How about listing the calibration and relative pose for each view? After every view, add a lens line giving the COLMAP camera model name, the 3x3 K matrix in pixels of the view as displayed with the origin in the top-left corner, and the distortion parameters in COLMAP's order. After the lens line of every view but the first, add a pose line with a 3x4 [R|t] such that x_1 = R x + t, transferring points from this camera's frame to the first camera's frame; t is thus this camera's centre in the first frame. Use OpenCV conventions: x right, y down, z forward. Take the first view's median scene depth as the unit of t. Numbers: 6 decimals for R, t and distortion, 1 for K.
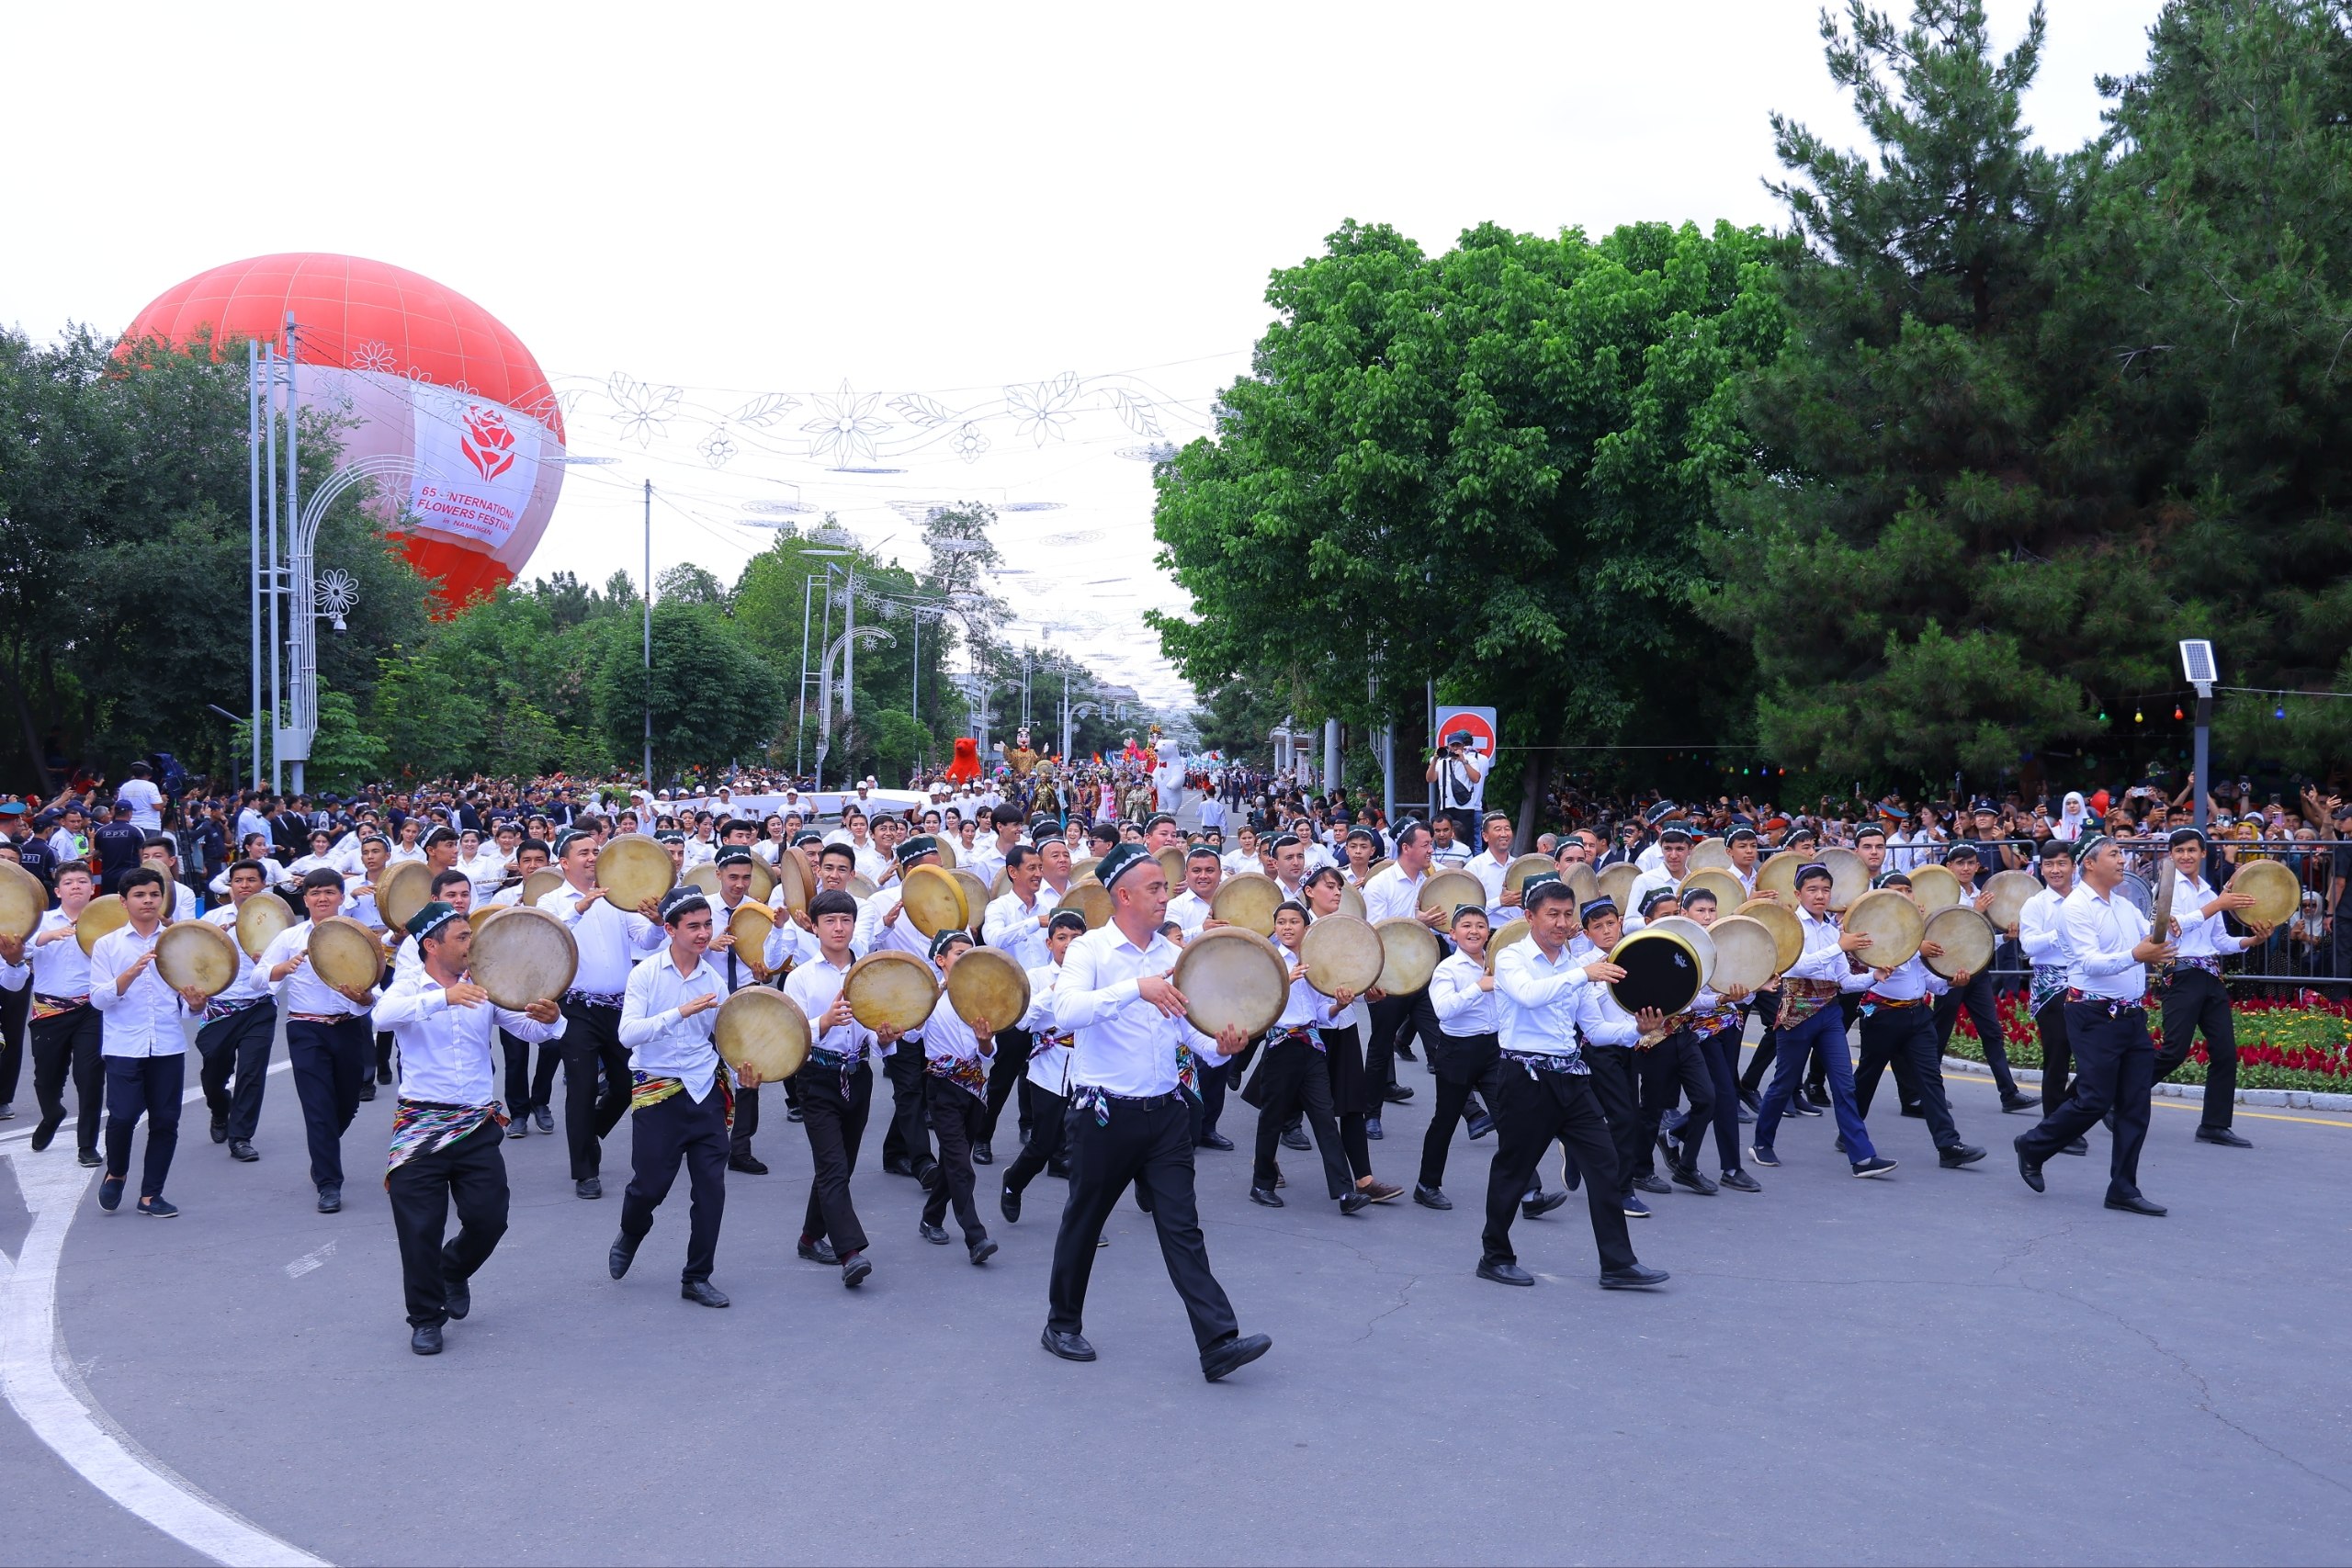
lens RADIAL K [[2098.3, 0, 1176.0], [0, 2098.3, 784.0], [0, 0, 1]] dist [0.000623, 0.054288]
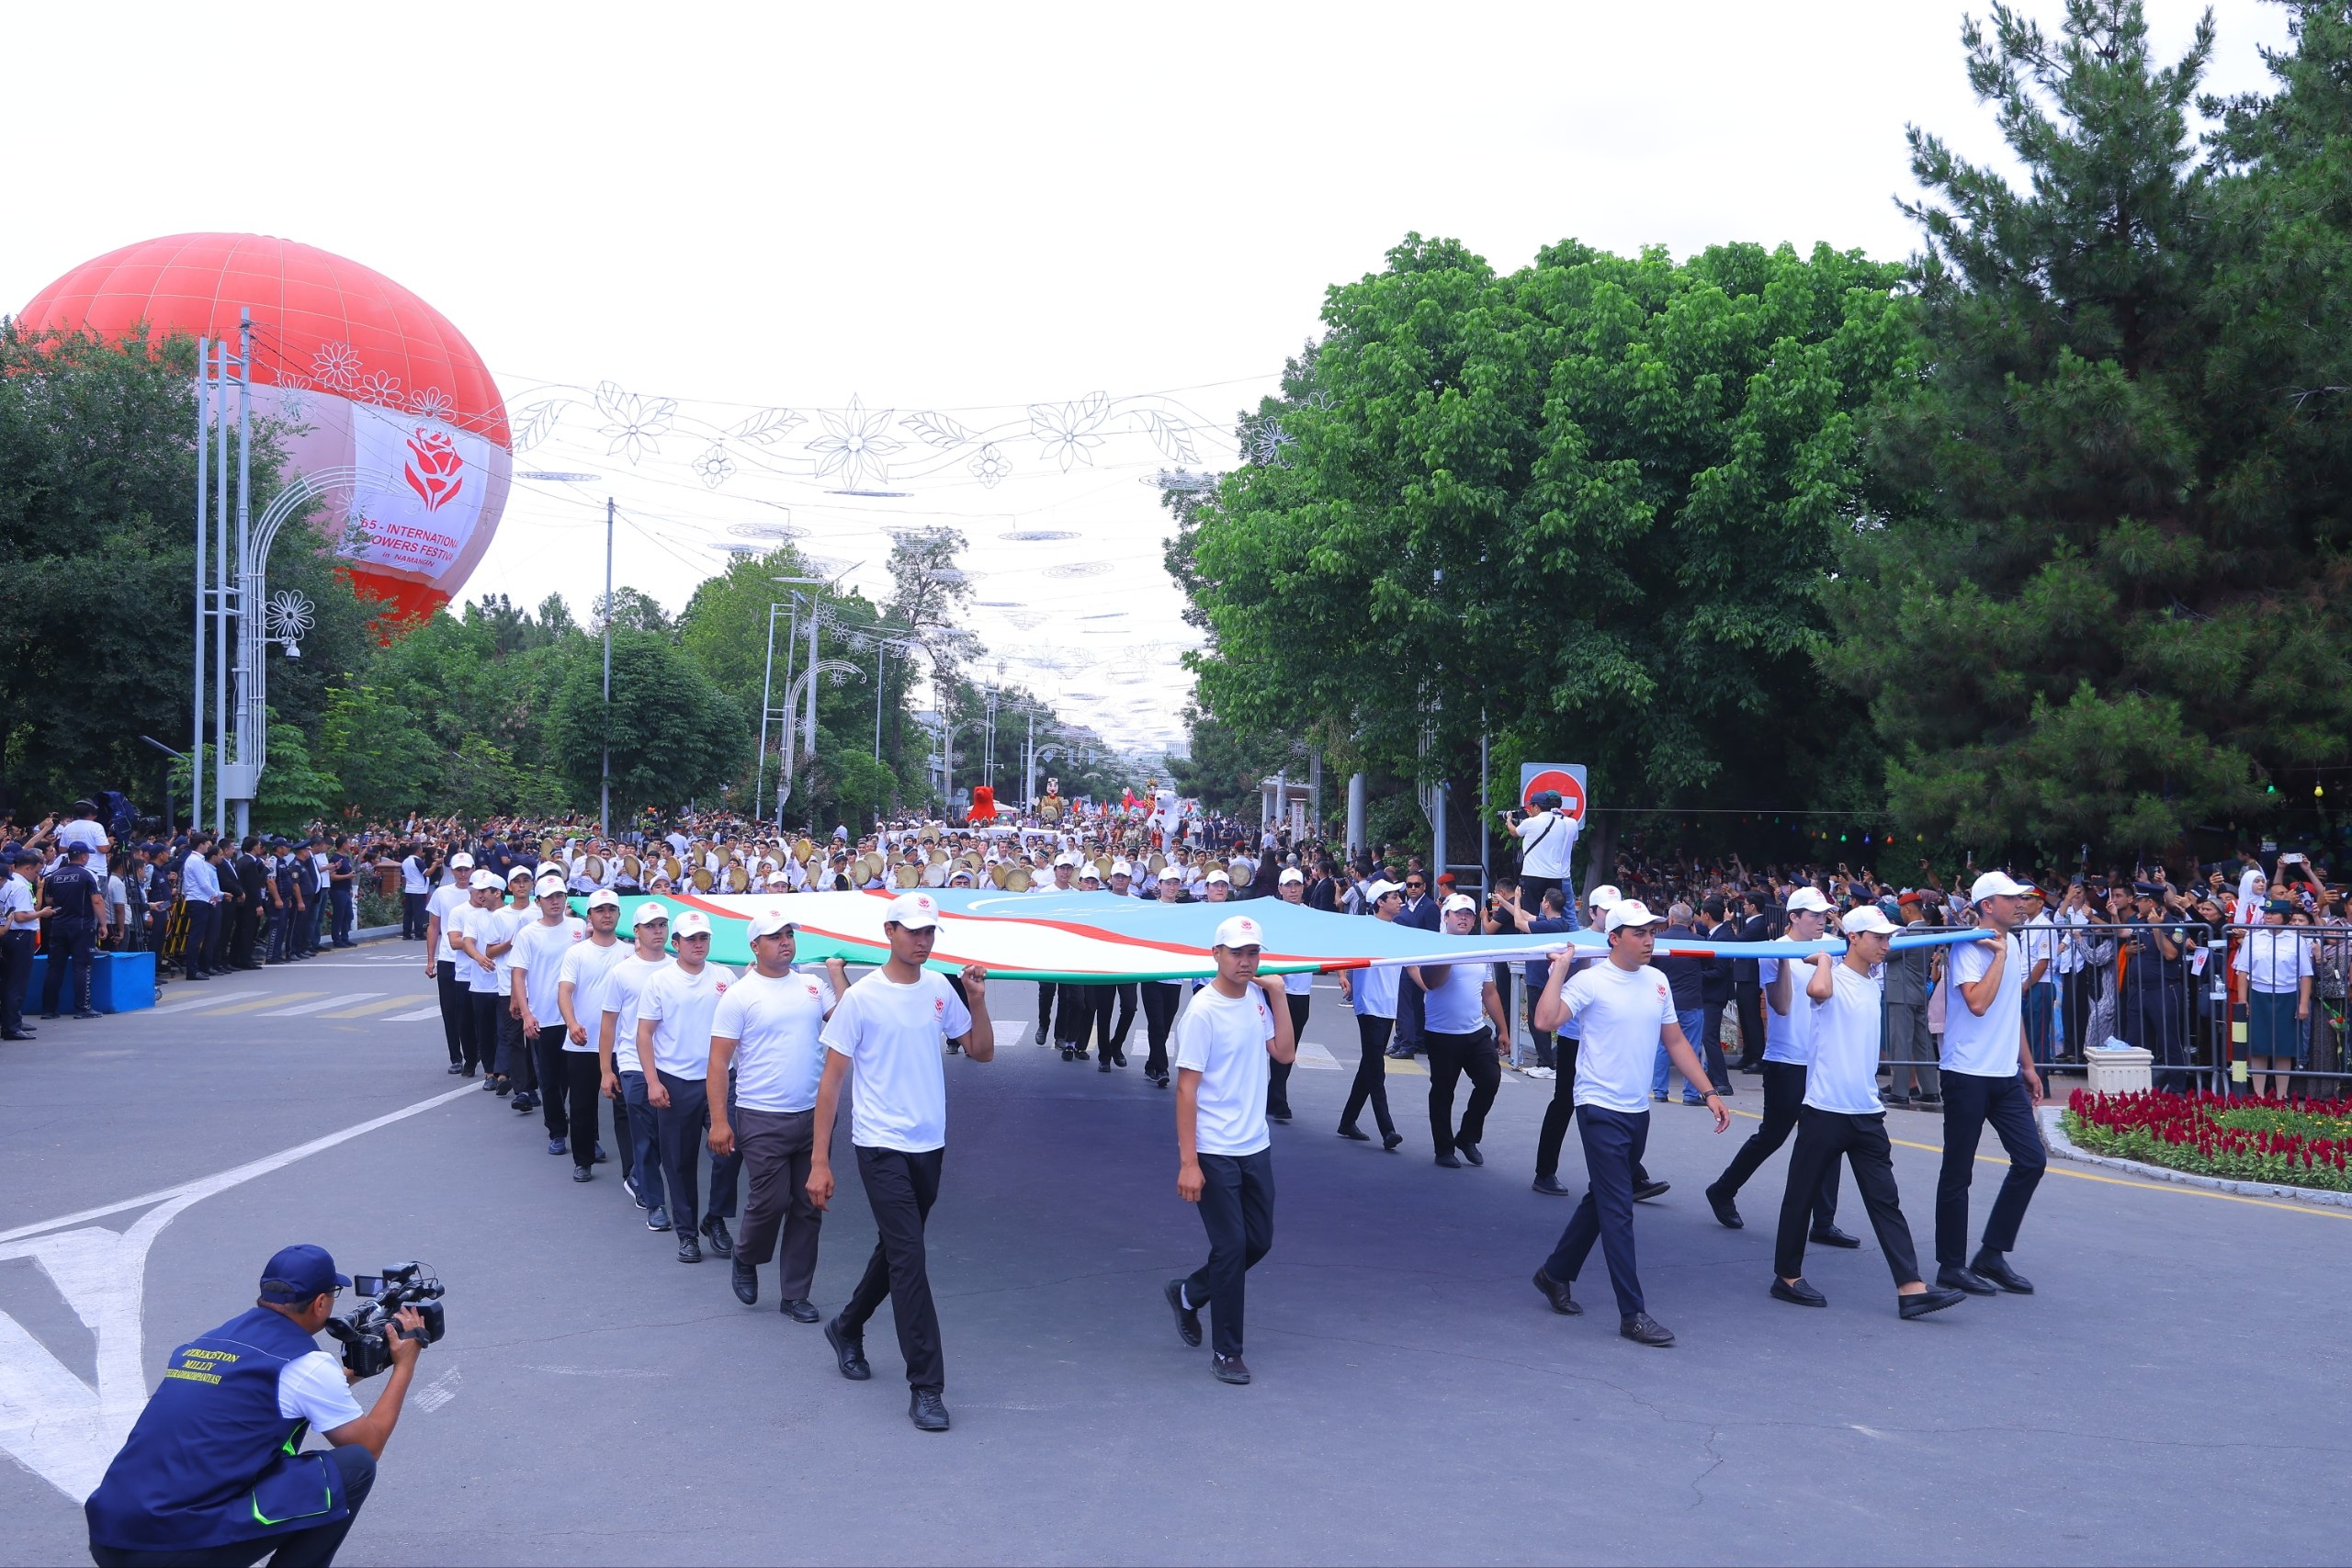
lens RADIAL K [[2252.3, 0, 1176.0], [0, 2252.3, 784.0], [0, 0, 1]] dist [0.001721, 0.083146]
pose [[0.999687, 0.016663, 0.018635, -0.036035], [-0.016257, 0.999631, -0.021741, -0.003405], [-0.018990, 0.021431, 0.999590, 0.016355]]
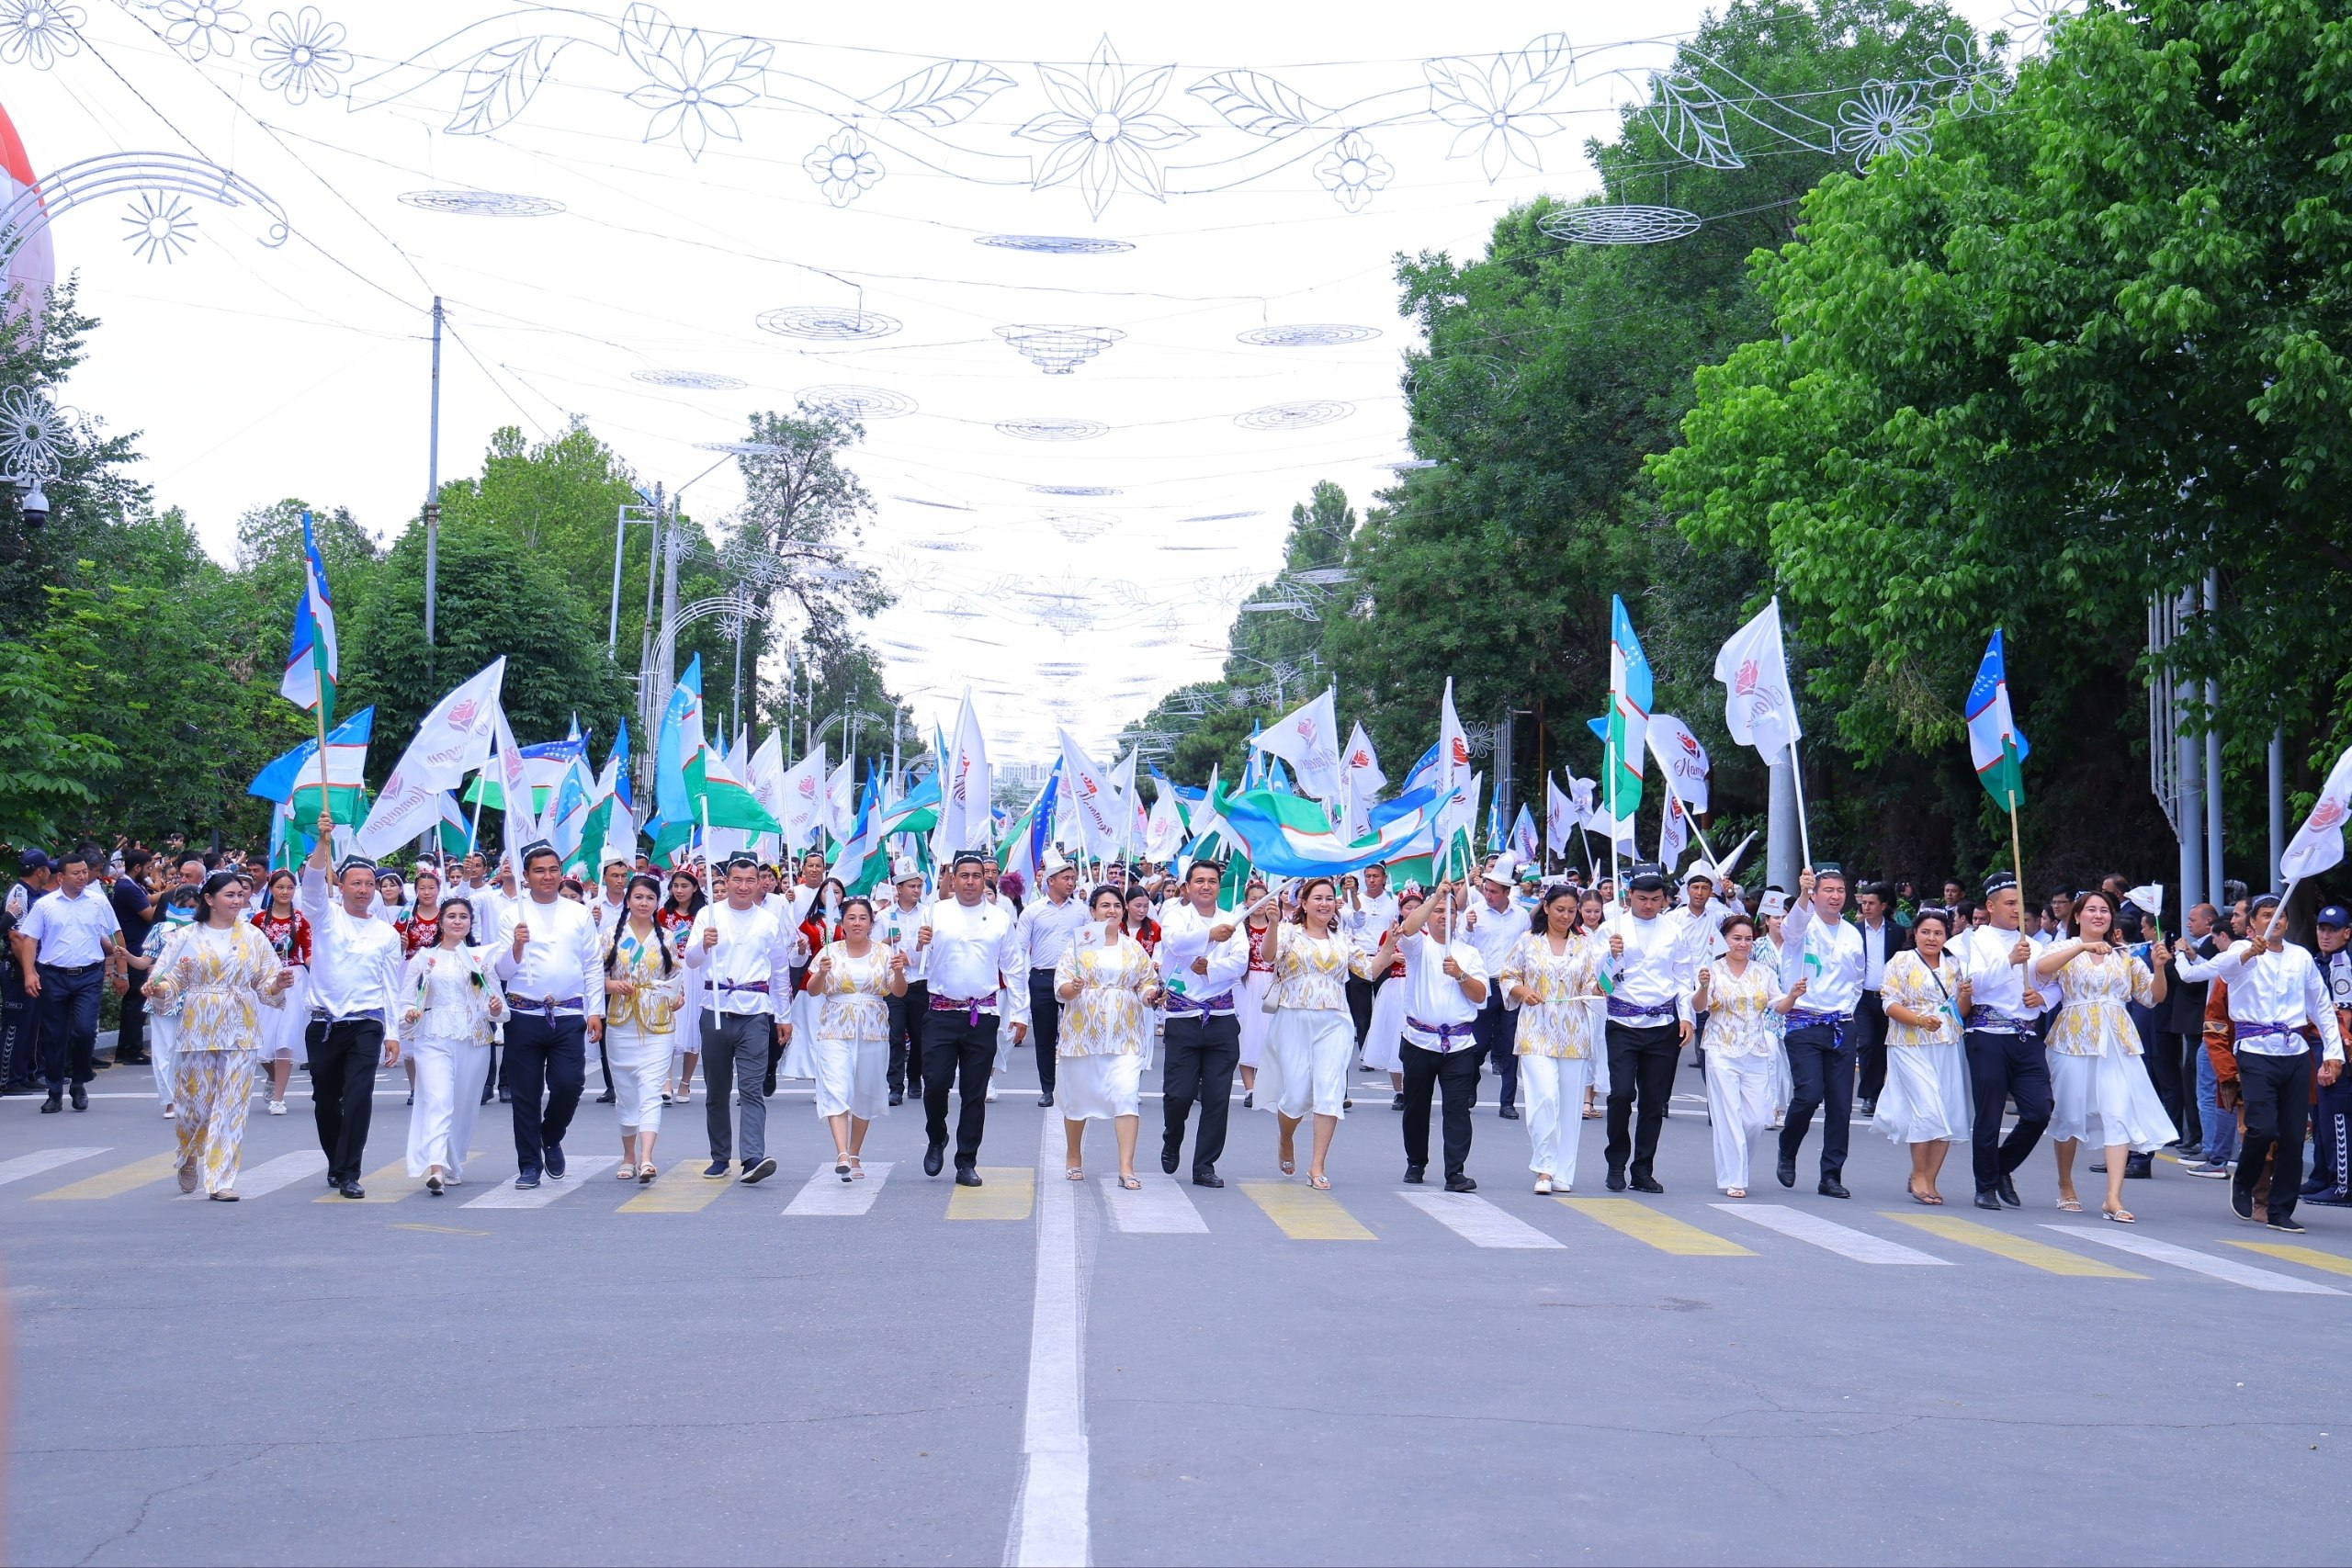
lens RADIAL K [[3295.7, 0, 1176.0], [0, 3295.7, 784.0], [0, 0, 1]] dist [0.141759, 0.013968]
pose [[0.997480, 0.019333, 0.068259, -0.210840], [-0.016927, 0.999221, -0.035655, 0.013590], [-0.068895, 0.034409, 0.997030, 0.242467]]
